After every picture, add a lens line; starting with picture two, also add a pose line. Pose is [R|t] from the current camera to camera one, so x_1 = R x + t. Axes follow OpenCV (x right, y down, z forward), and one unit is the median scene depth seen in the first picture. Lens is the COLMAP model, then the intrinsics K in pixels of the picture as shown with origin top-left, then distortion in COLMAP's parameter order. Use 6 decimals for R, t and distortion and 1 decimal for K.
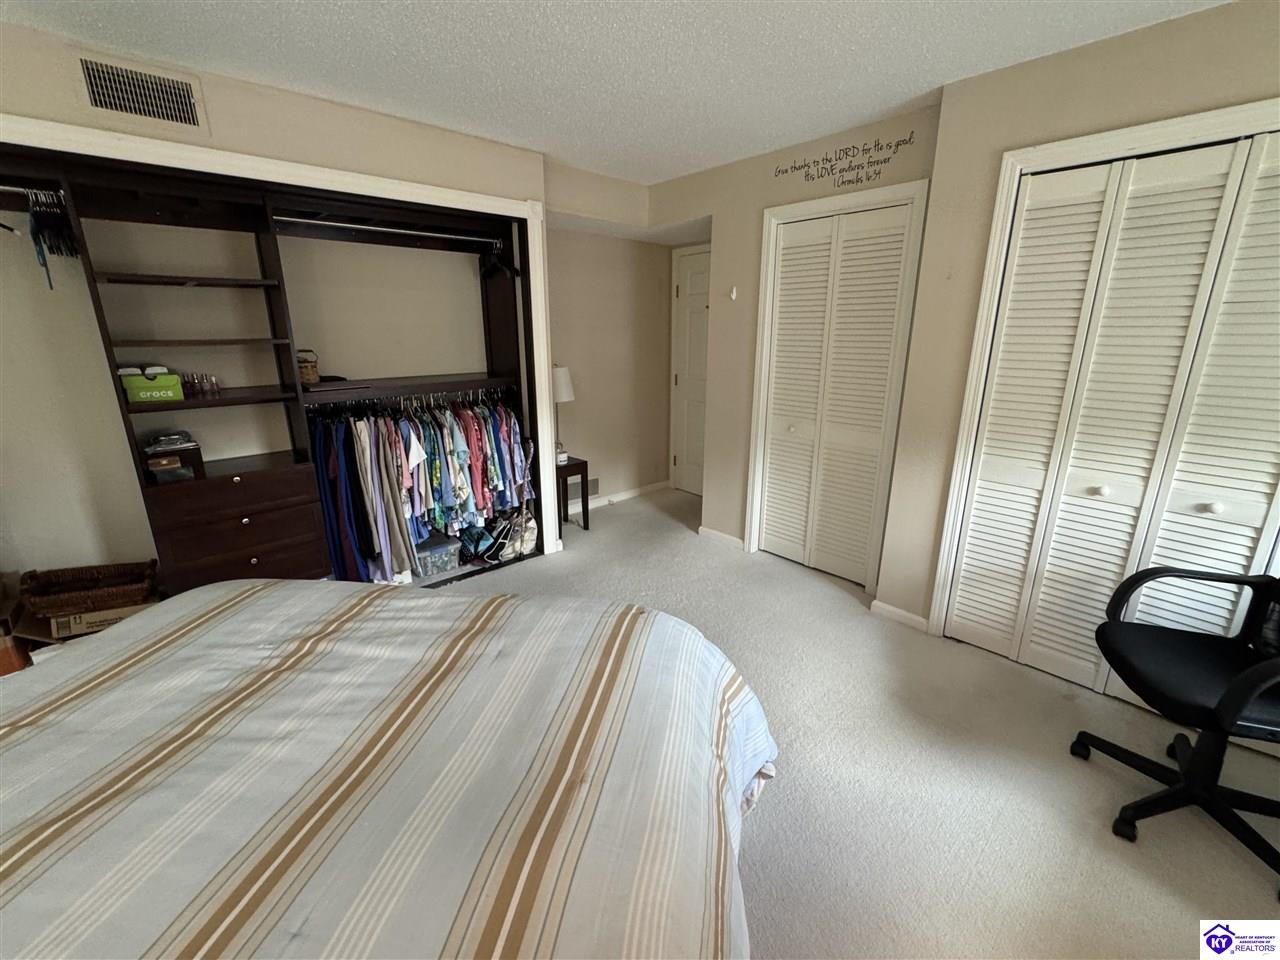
lens RADIAL K [[534.3, 0, 640.0], [0, 534.3, 480.0], [0, 0, 1]] dist [-0.000398, -0.000160]
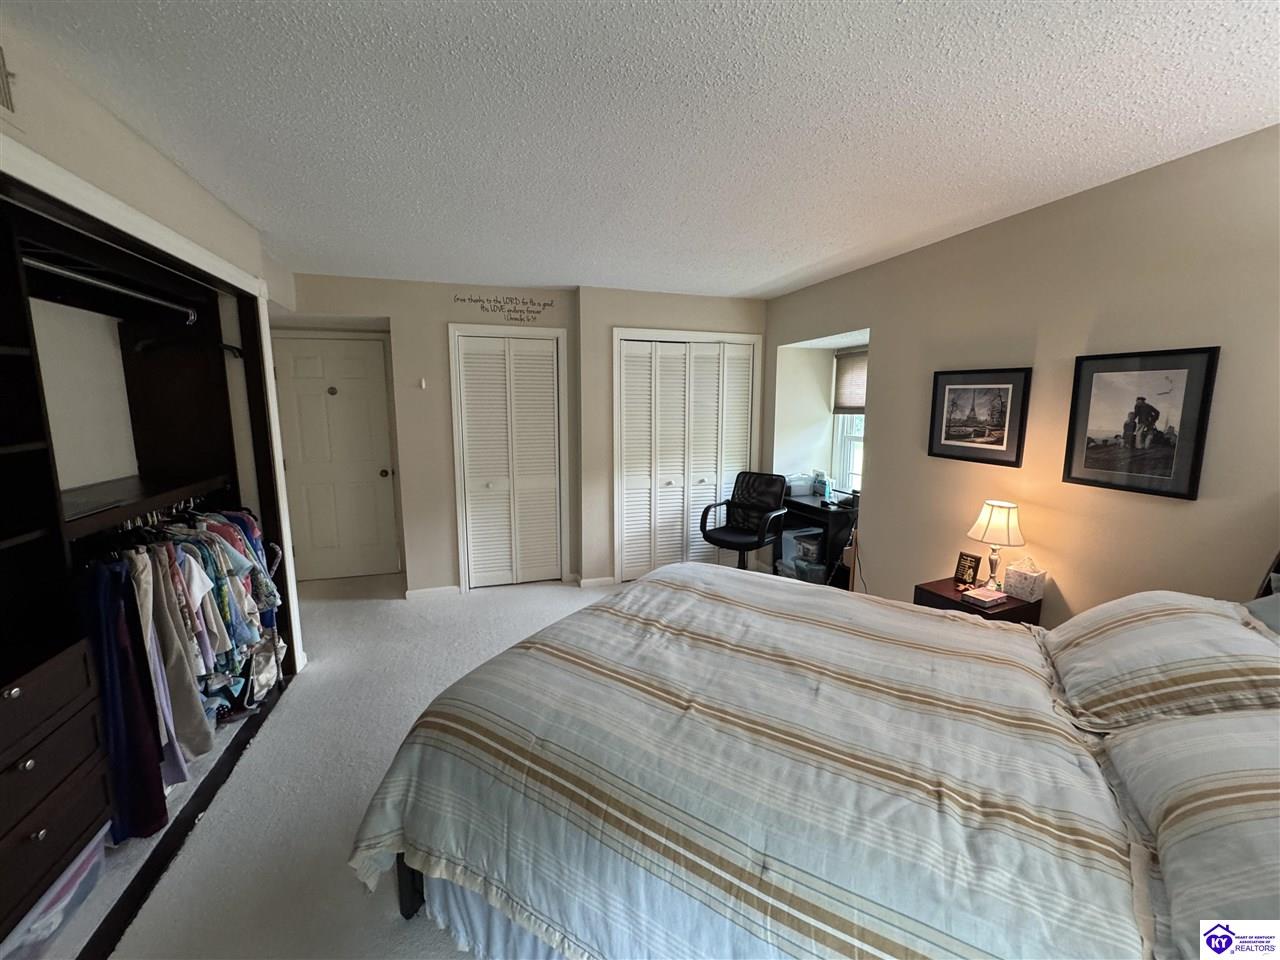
lens RADIAL K [[510.3, 0, 640.4], [0, 510.3, 478.7], [0, 0, 1]] dist [-0.001646, -0.000038]
pose [[0.421858, -0.131111, 0.897132, -0.771366], [0.245235, 0.969107, 0.026313, -0.058708], [-0.872866, 0.208907, 0.440979, 0.125168]]
